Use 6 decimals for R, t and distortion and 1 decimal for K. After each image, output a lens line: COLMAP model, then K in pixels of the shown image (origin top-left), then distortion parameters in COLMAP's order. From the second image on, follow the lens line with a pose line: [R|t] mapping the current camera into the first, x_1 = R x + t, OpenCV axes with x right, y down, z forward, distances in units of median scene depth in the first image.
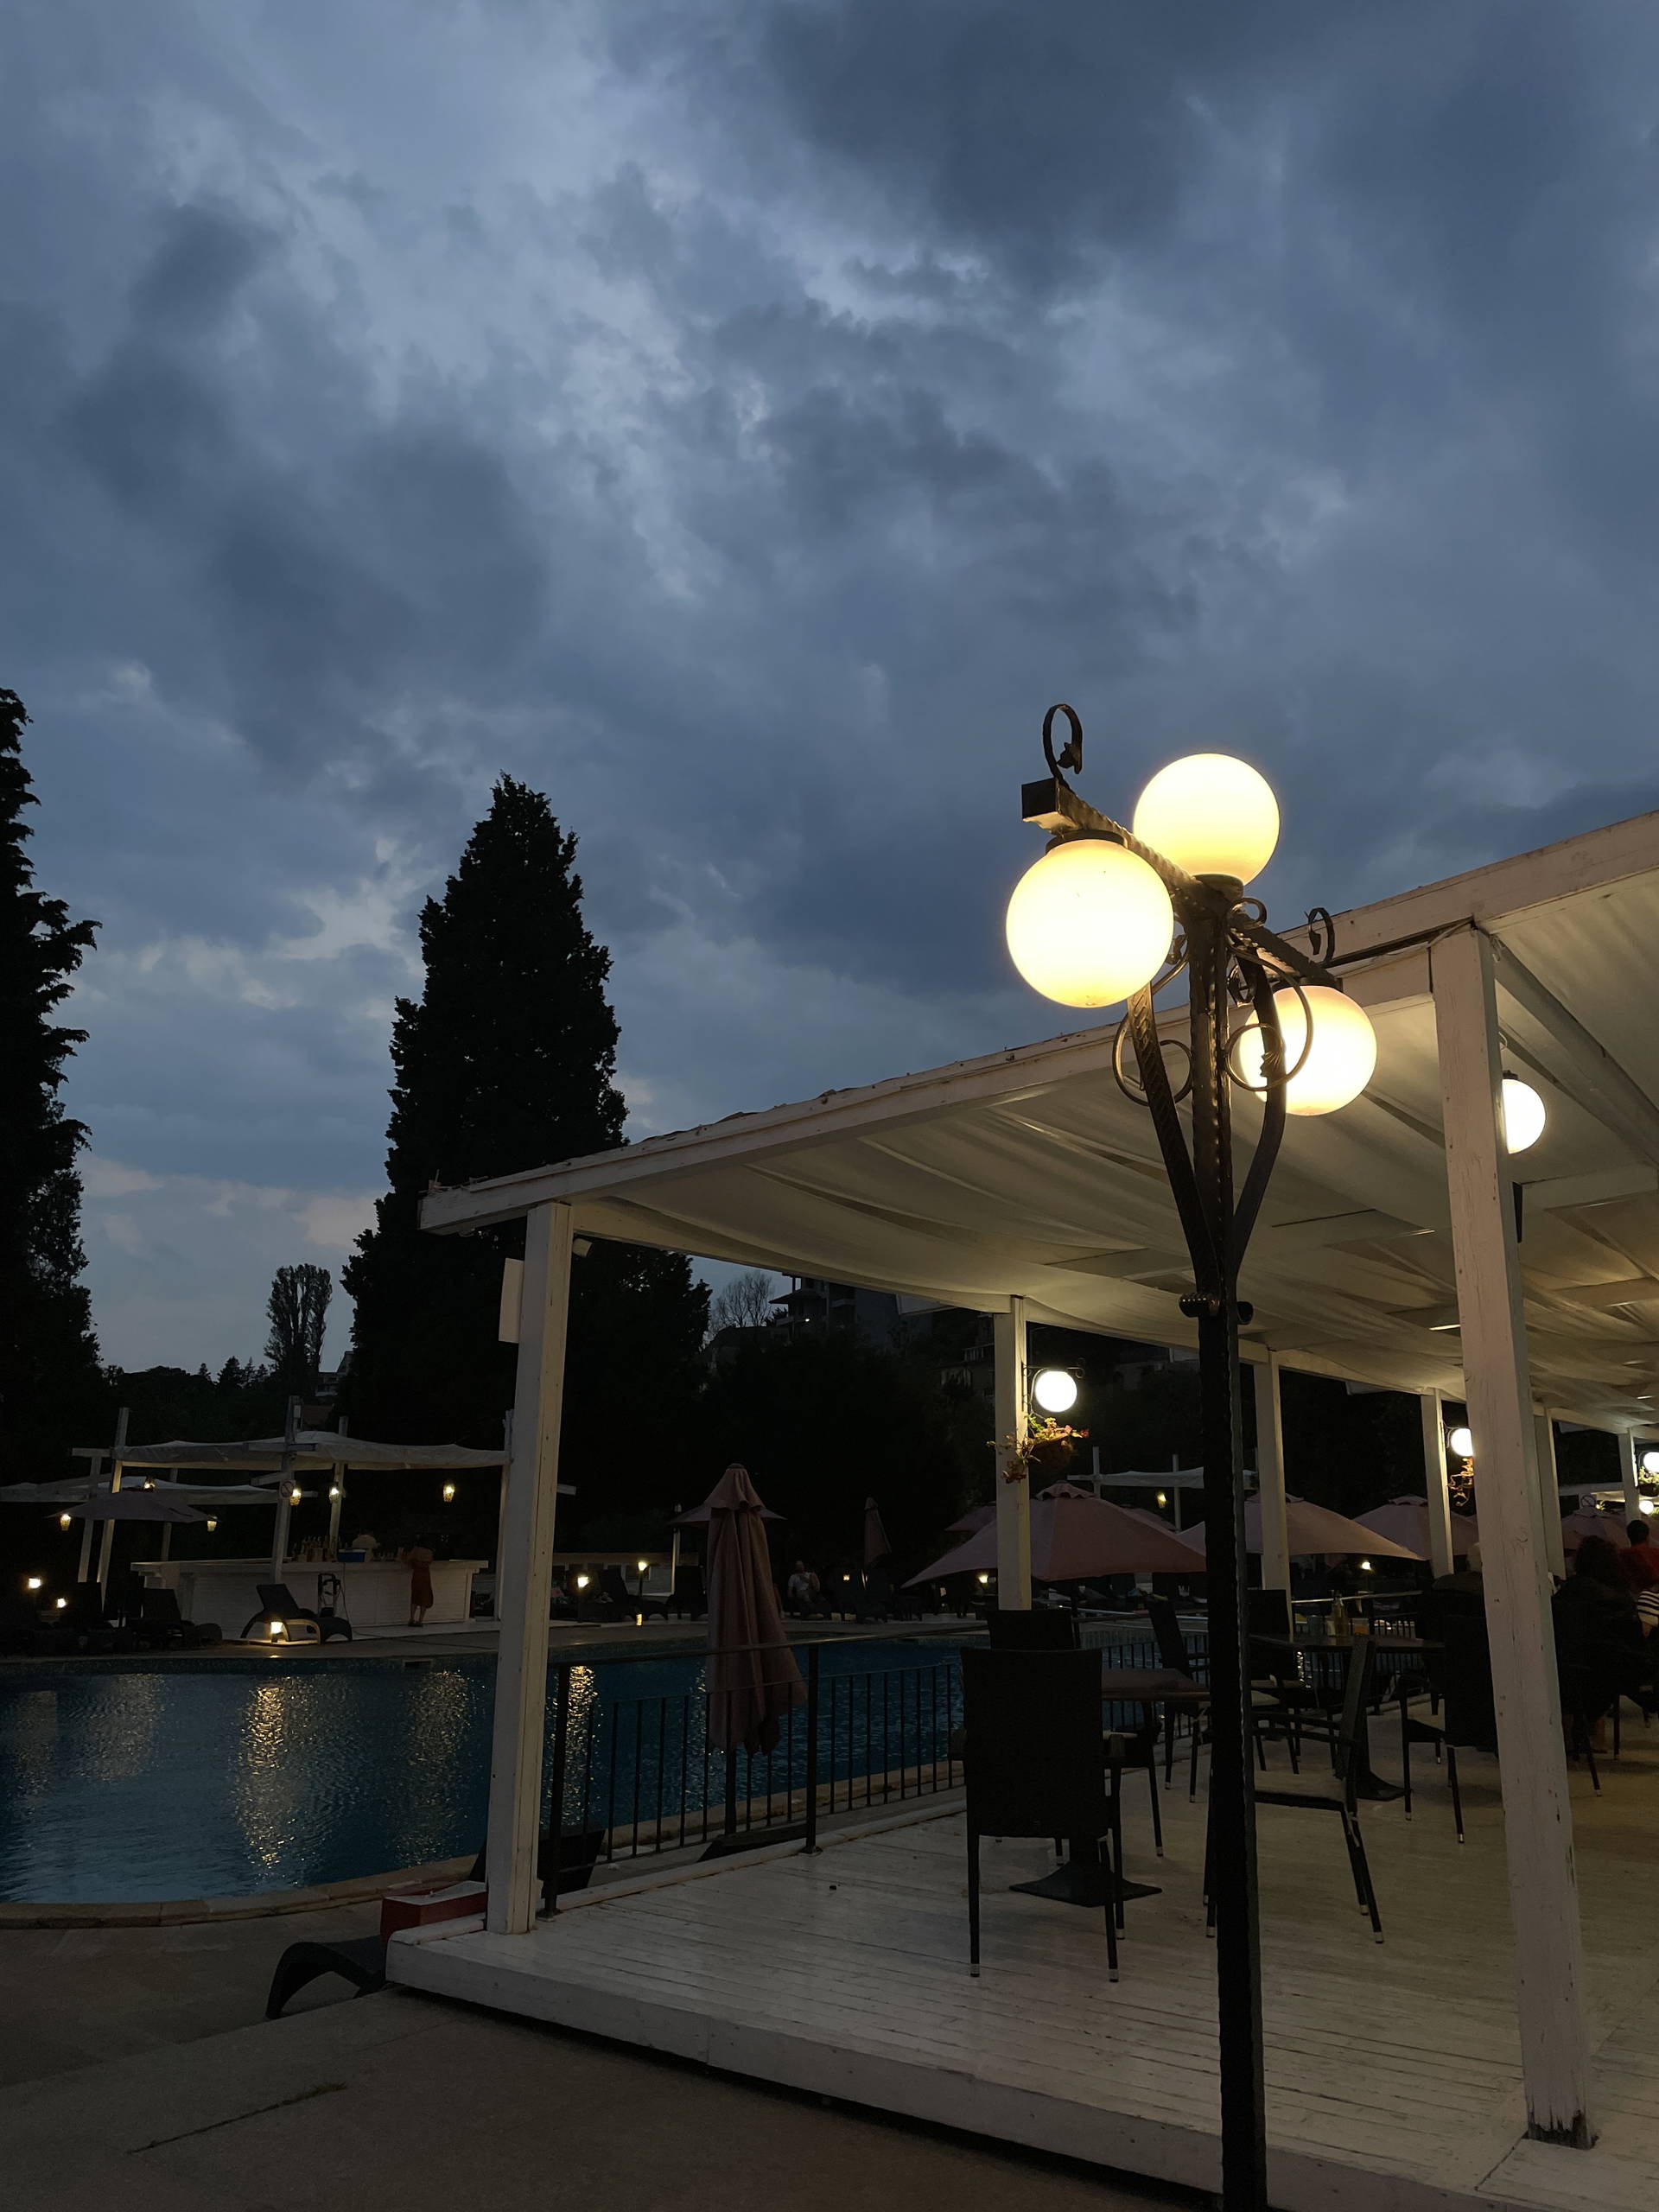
lens RADIAL K [[1653.6, 0, 836.2], [0, 1653.6, 1106.0], [0, 0, 1]] dist [0.012319, 0.002264]
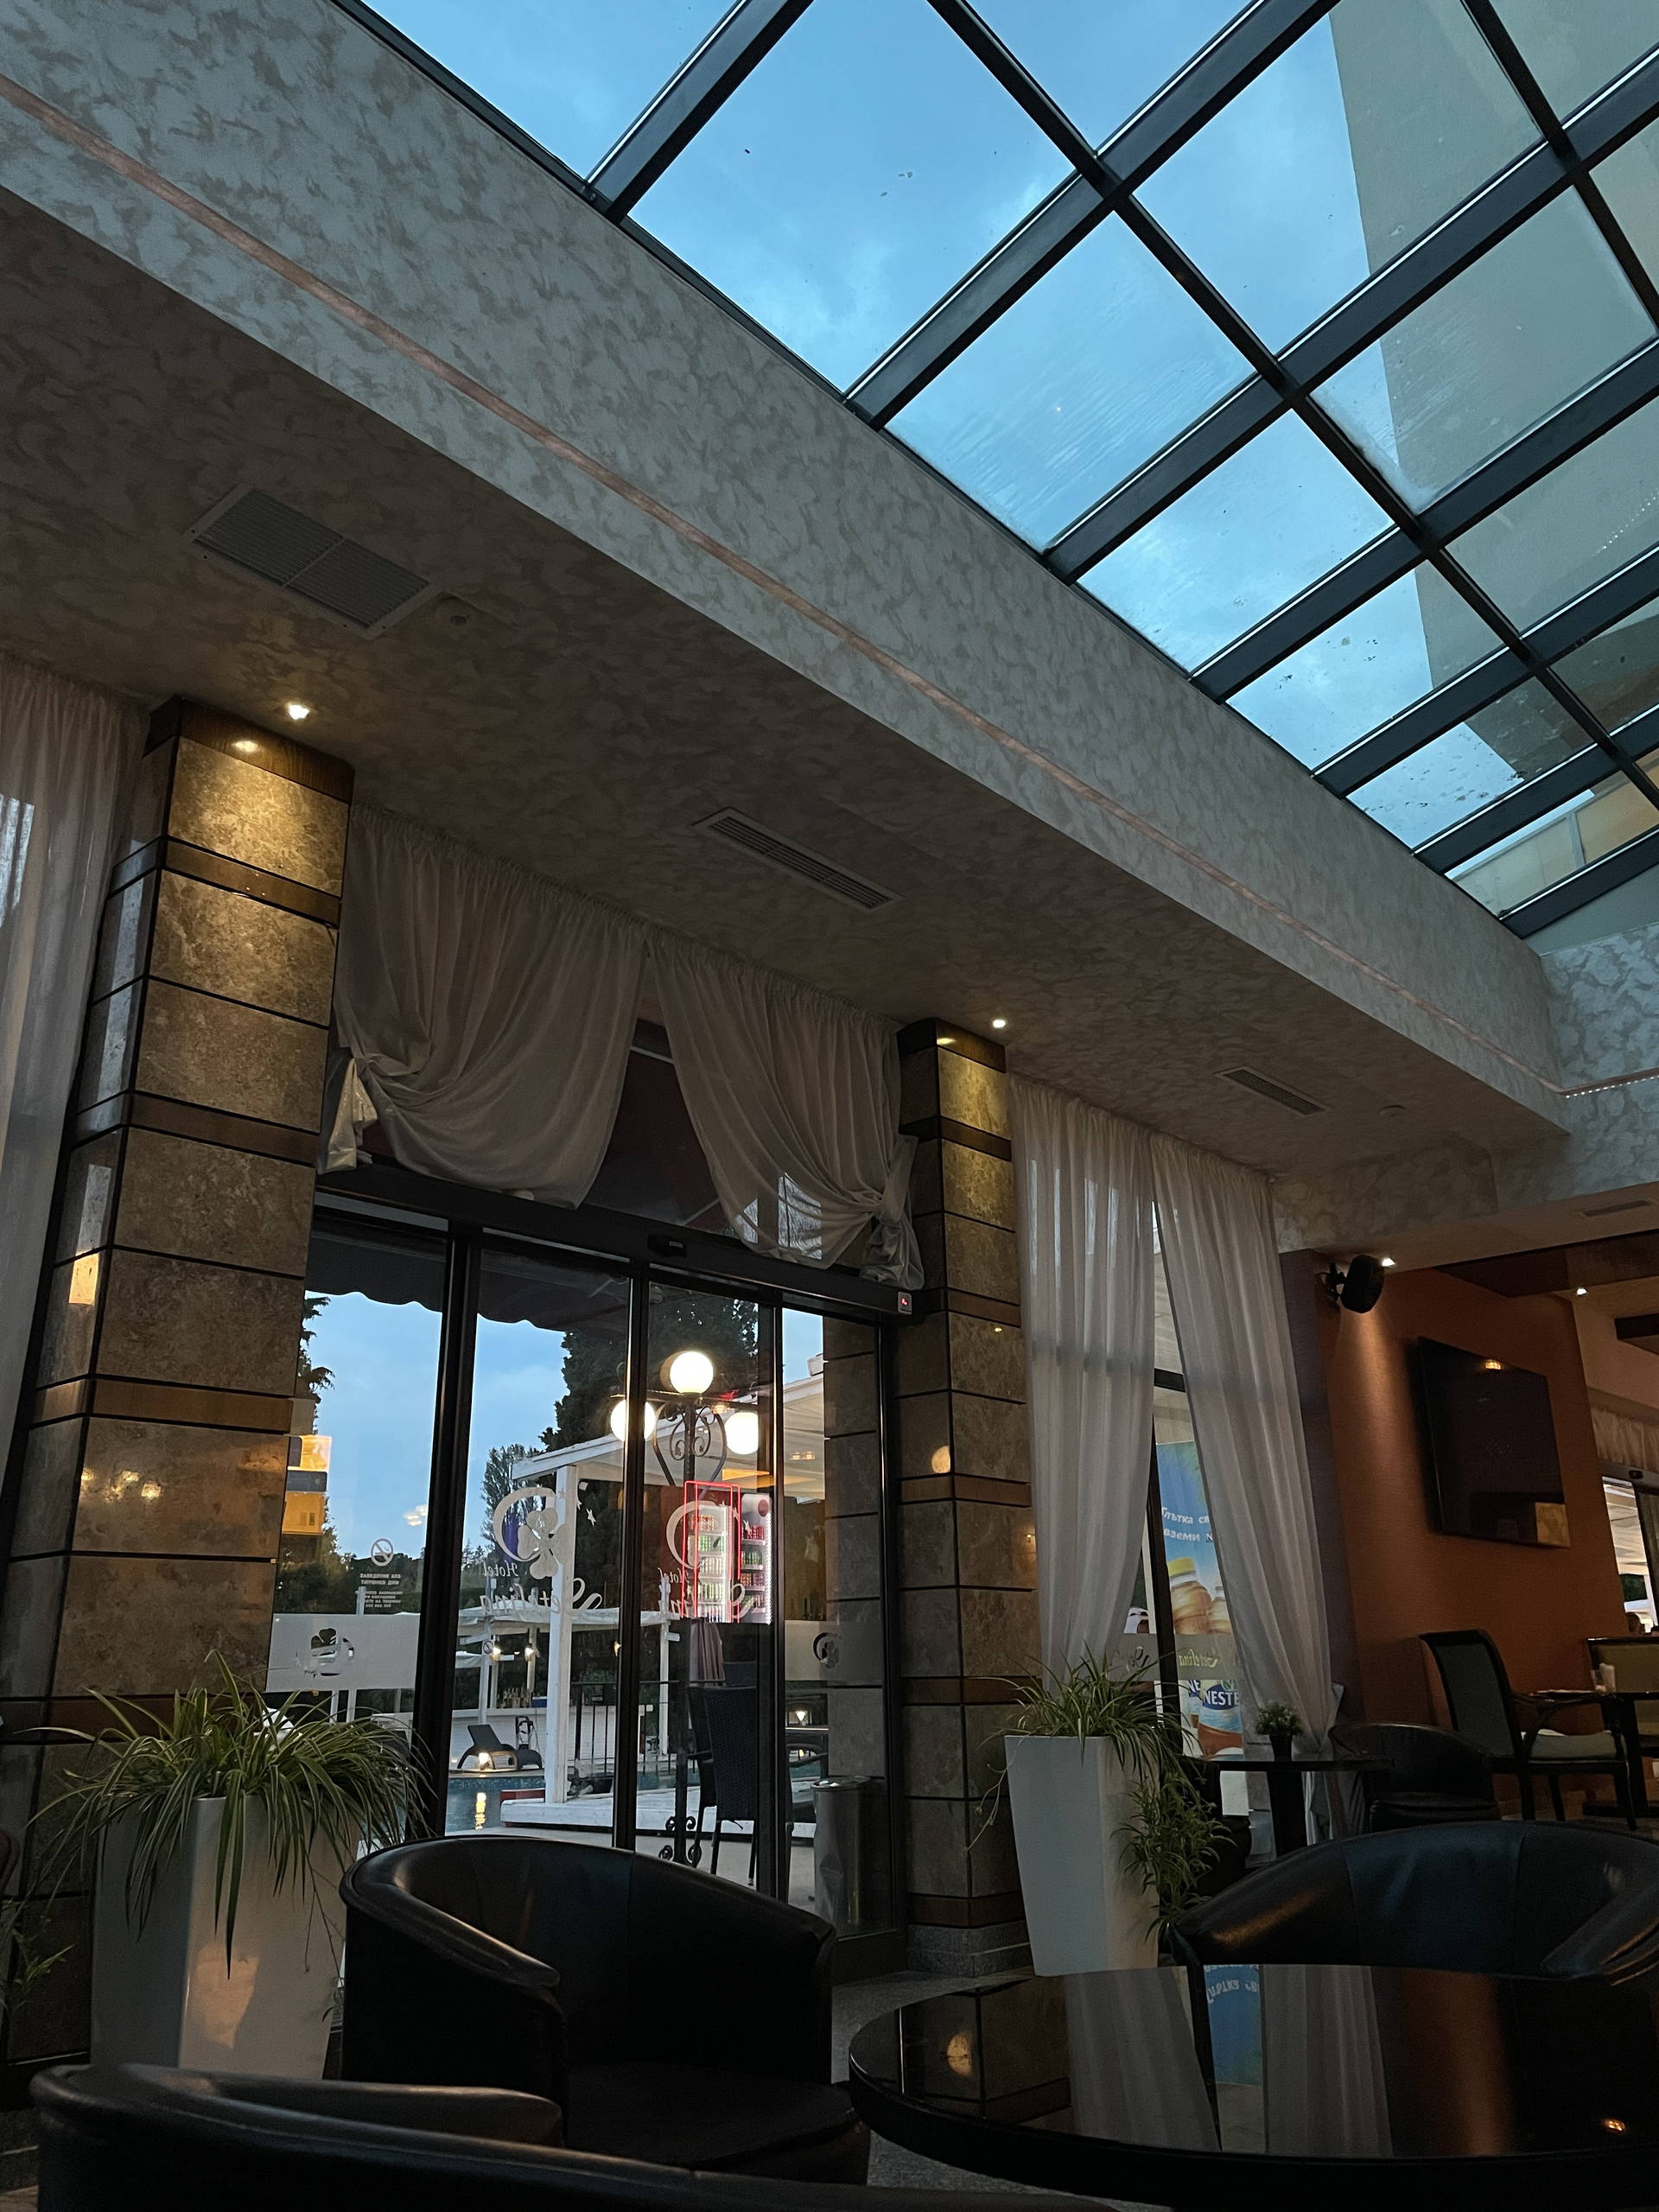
lens RADIAL K [[1653.6, 0, 825.7], [0, 1653.6, 1102.6], [0, 0, 1]] dist [0.012319, 0.002264]
pose [[0.990519, -0.074586, -0.115366, 0.088917], [0.063263, 0.993087, -0.098878, -0.035223], [0.121943, 0.090642, 0.988390, -0.225256]]
